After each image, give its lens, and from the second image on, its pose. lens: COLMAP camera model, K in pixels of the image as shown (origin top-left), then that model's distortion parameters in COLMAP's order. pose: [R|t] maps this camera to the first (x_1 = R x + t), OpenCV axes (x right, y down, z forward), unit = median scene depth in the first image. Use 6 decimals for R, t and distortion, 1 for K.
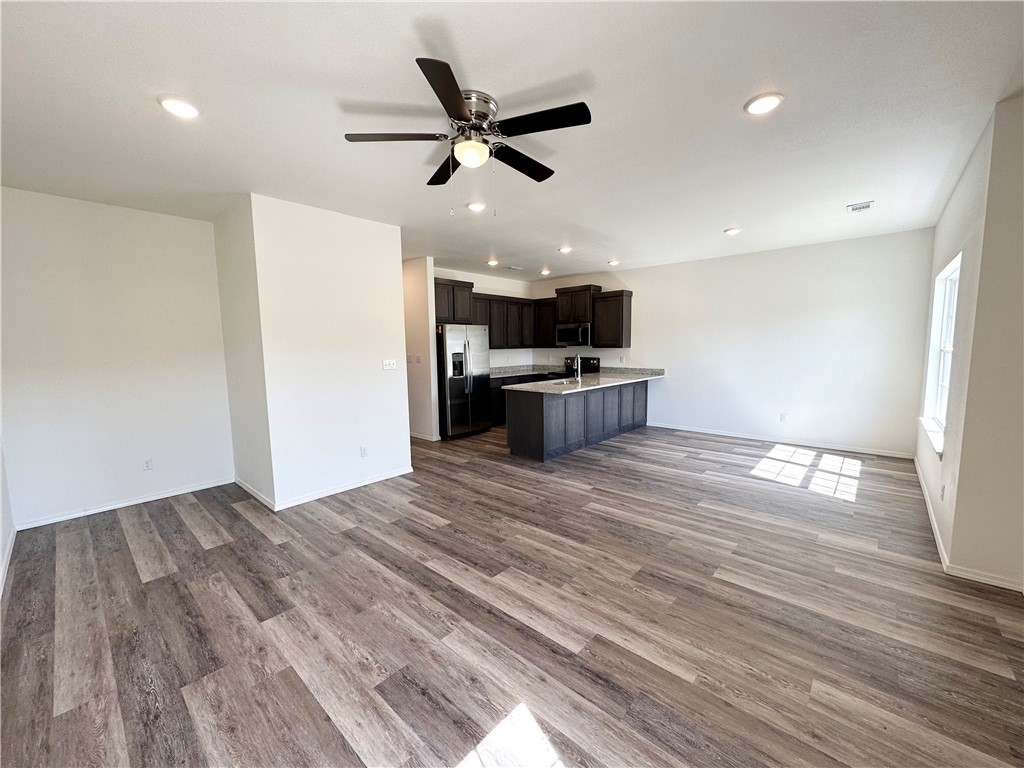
lens RADIAL K [[406.6, 0, 512.9], [0, 406.6, 385.2], [0, 0, 1]] dist [-0.002996, 0.000720]
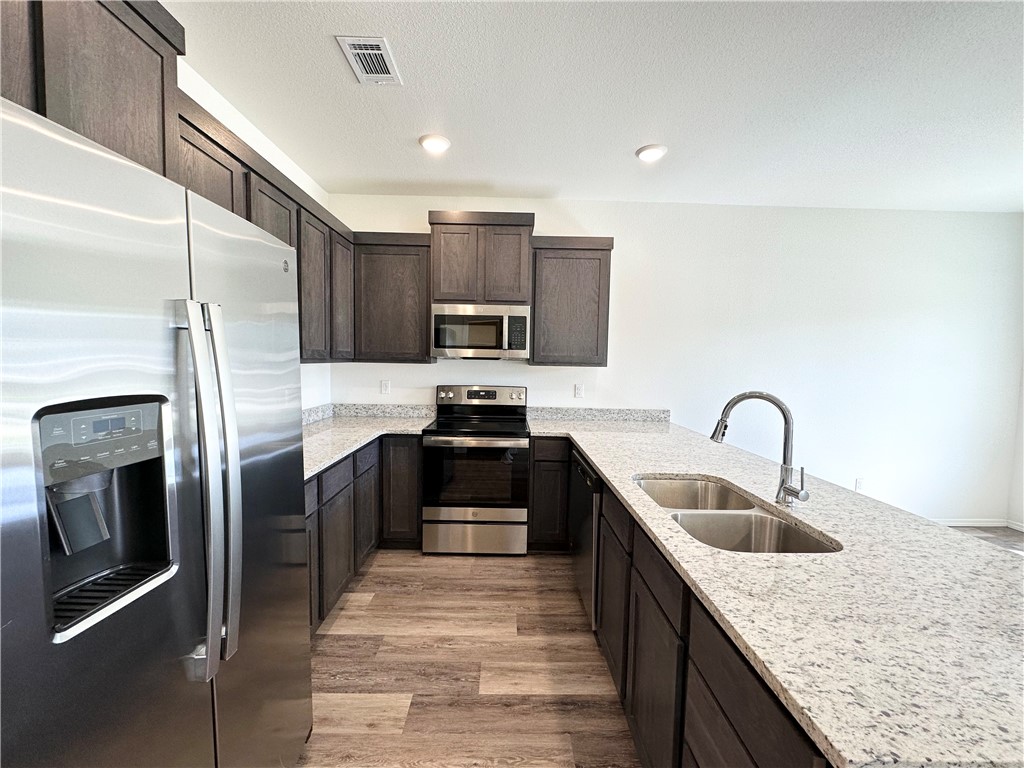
lens RADIAL K [[406.6, 0, 512.3], [0, 406.6, 385.0], [0, 0, 1]] dist [-0.002996, 0.000720]
pose [[0.731568, -0.016999, 0.681556, -0.160053], [0.039928, 0.999041, -0.017940, -0.093642], [-0.680598, 0.040338, 0.731546, 1.025373]]
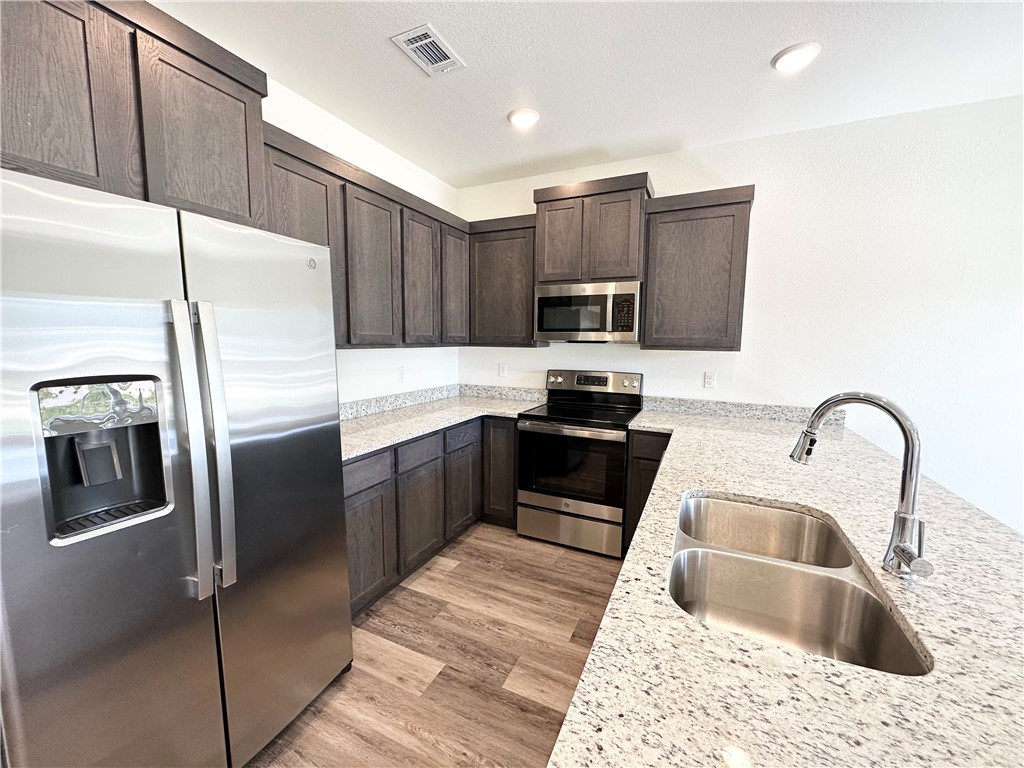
lens RADIAL K [[406.6, 0, 514.0], [0, 406.6, 385.0], [0, 0, 1]] dist [-0.002996, 0.000720]
pose [[0.956814, -0.011115, 0.290490, -0.038124], [0.007587, 0.999883, 0.013268, -0.094267], [-0.290603, -0.010491, 0.956786, 0.985254]]
